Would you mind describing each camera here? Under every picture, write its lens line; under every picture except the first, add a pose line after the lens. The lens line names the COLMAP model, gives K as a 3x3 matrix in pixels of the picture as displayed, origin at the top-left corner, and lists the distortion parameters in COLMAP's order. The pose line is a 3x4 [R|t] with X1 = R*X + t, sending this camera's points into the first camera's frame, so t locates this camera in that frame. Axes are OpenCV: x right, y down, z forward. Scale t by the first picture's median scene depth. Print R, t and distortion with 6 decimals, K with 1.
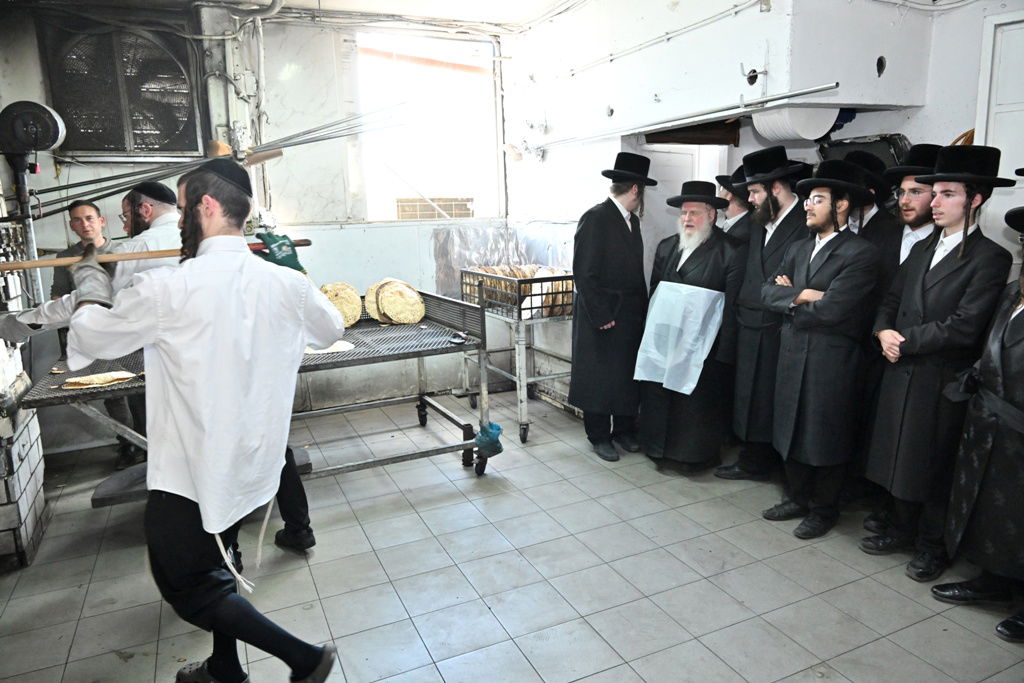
lens RADIAL K [[682.1, 0, 509.4], [0, 682.1, 347.4], [0, 0, 1]] dist [-0.005247, -0.000647]
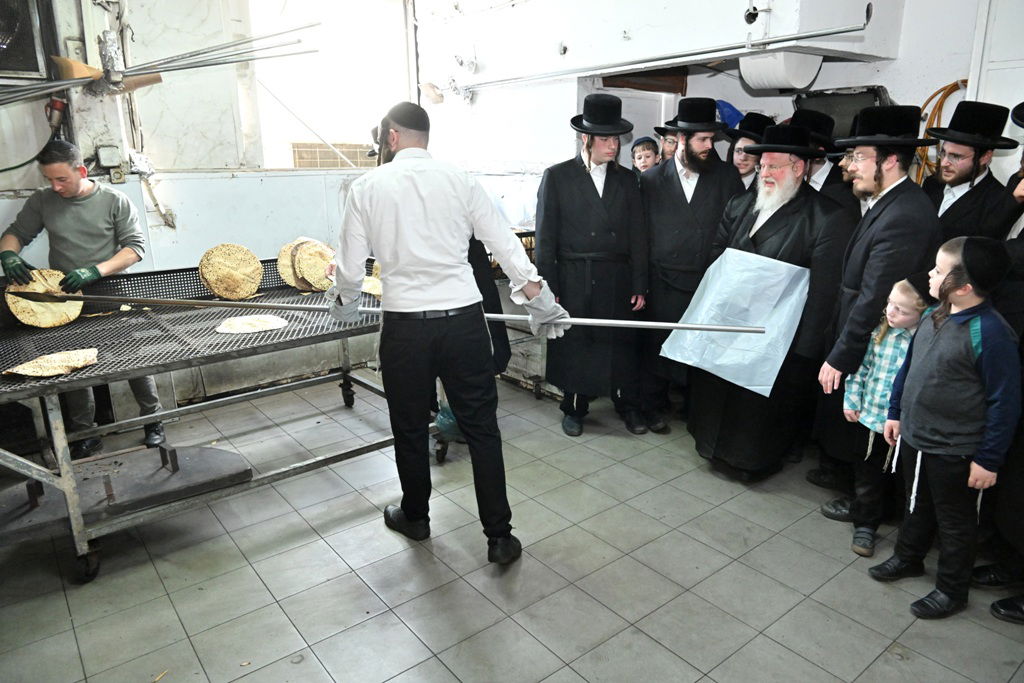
lens RADIAL K [[677.0, 0, 517.5], [0, 677.0, 343.6], [0, 0, 1]] dist [-0.001591, -0.005586]
pose [[0.969097, -0.044618, 0.242612, -0.135740], [0.030081, 0.997541, 0.063298, -0.015707], [-0.244840, -0.054044, 0.968056, 0.121091]]
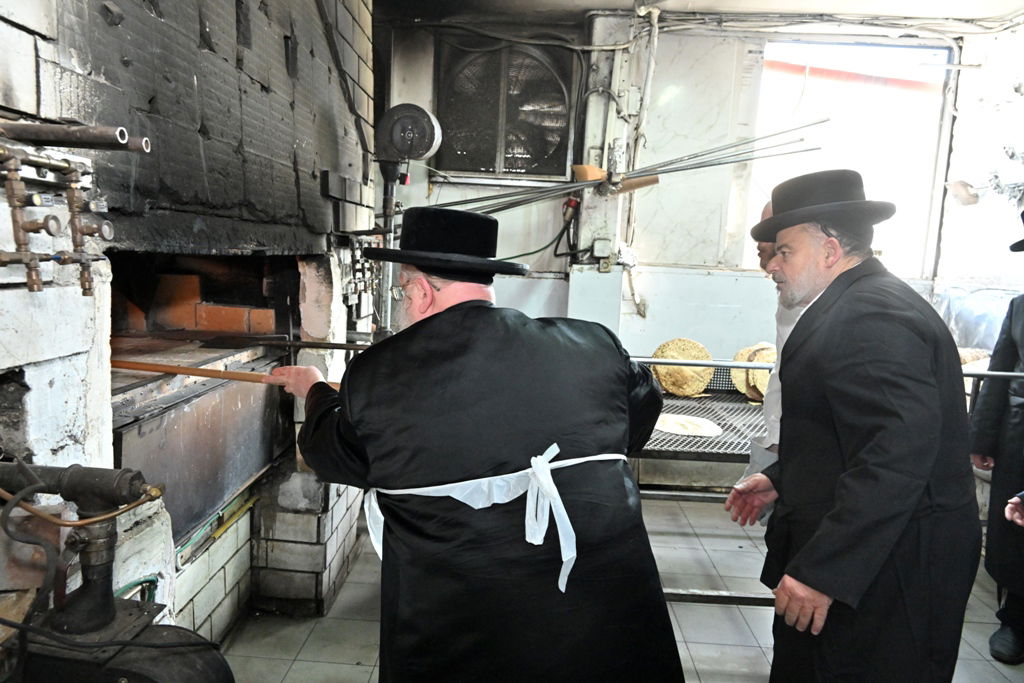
lens RADIAL K [[675.9, 0, 504.2], [0, 675.9, 341.3], [0, 0, 1]] dist [-0.002359, 0.000667]
pose [[0.888765, 0.133046, -0.438629, -0.109350], [-0.164239, 0.985843, -0.033759, -0.029389], [0.427928, 0.102044, 0.898034, 0.187235]]
